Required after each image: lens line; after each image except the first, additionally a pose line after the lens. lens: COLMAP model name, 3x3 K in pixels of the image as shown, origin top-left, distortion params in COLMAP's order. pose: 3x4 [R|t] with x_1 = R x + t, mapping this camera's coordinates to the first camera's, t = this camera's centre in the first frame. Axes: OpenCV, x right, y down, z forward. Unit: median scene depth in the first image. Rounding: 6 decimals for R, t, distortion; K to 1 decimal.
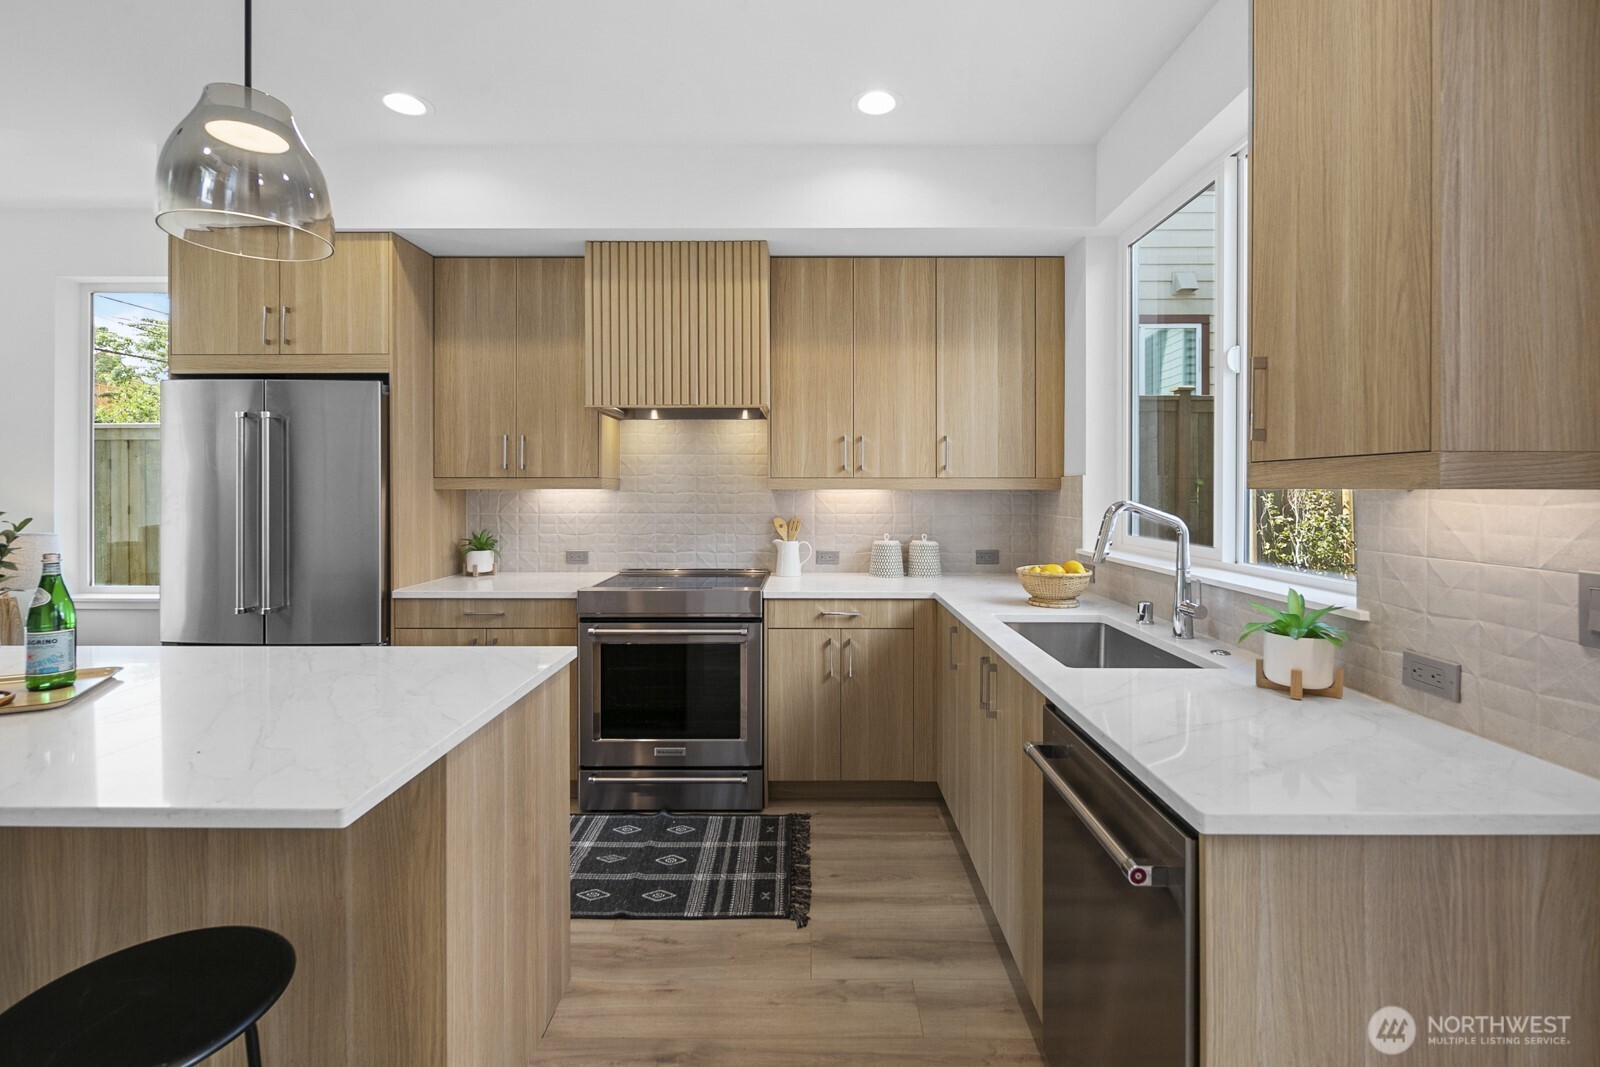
lens RADIAL K [[699.1, 0, 801.3], [0, 699.1, 491.4], [0, 0, 1]] dist [-0.001051, -0.000675]
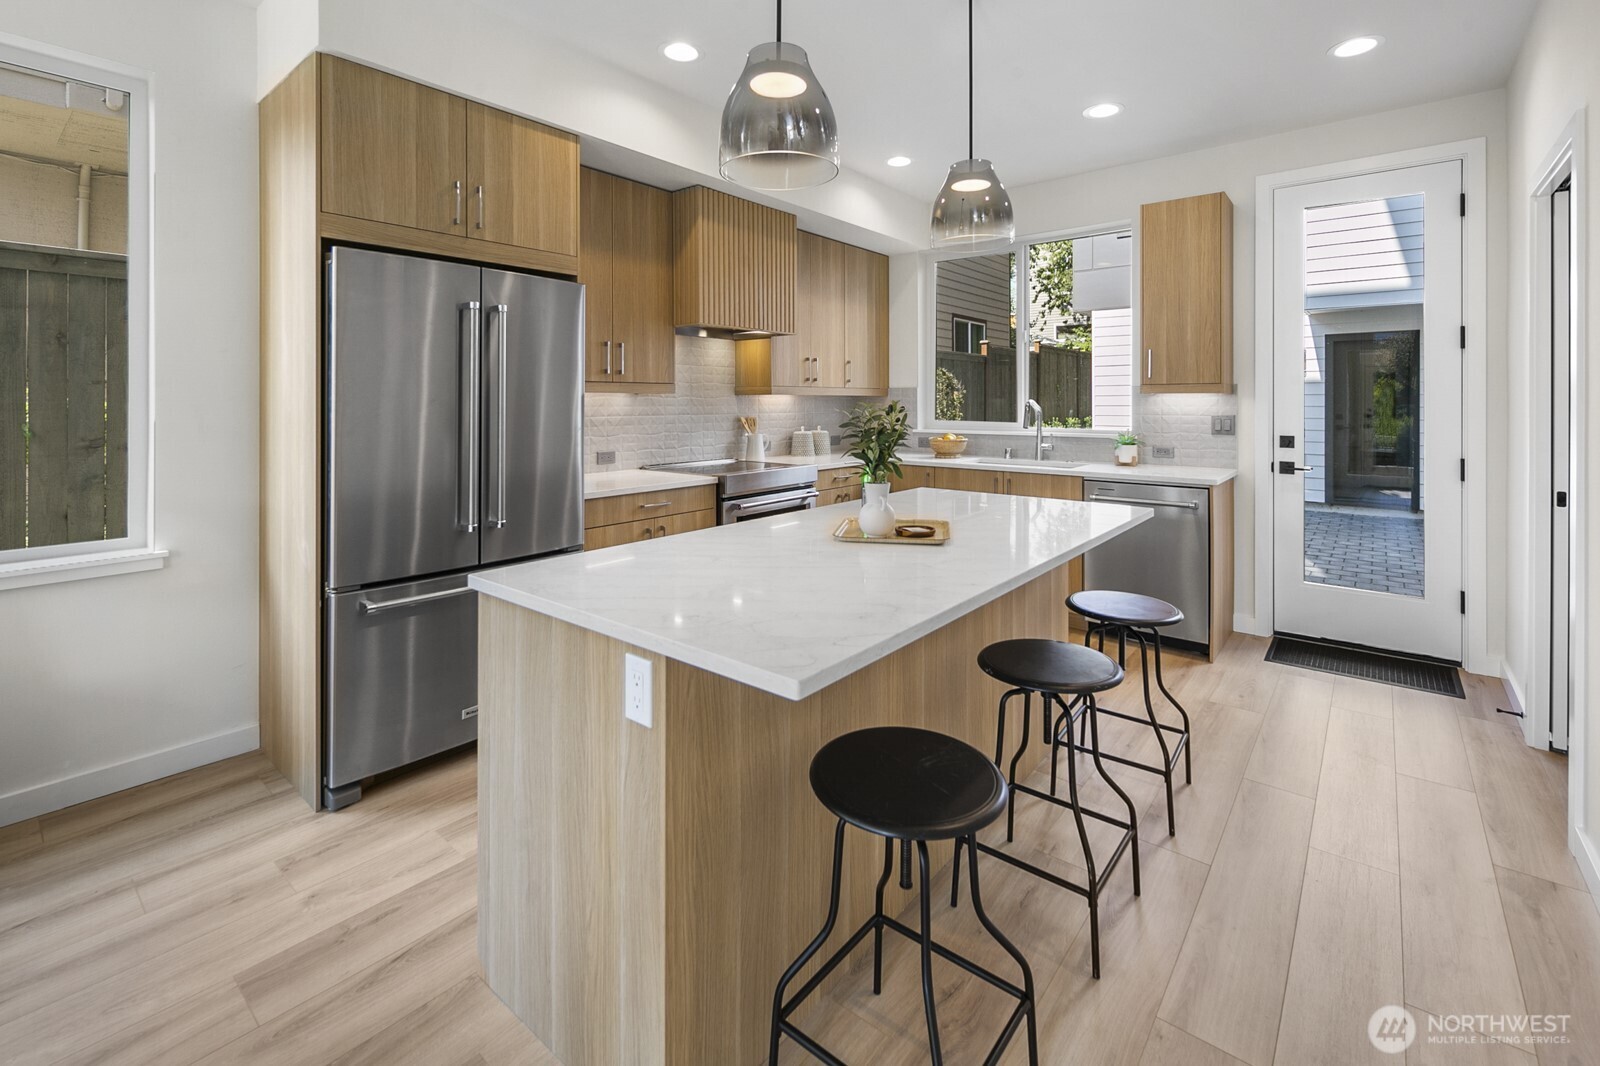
lens RADIAL K [[710.7, 0, 800.0], [0, 710.7, 401.9], [0, 0, 1]] dist [-0.001930, -0.000620]
pose [[0.625895, -0.002319, 0.779904, -1.184559], [0.003095, 0.999995, 0.000489, 0.011776], [-0.779901, 0.002108, 0.625899, 0.112916]]
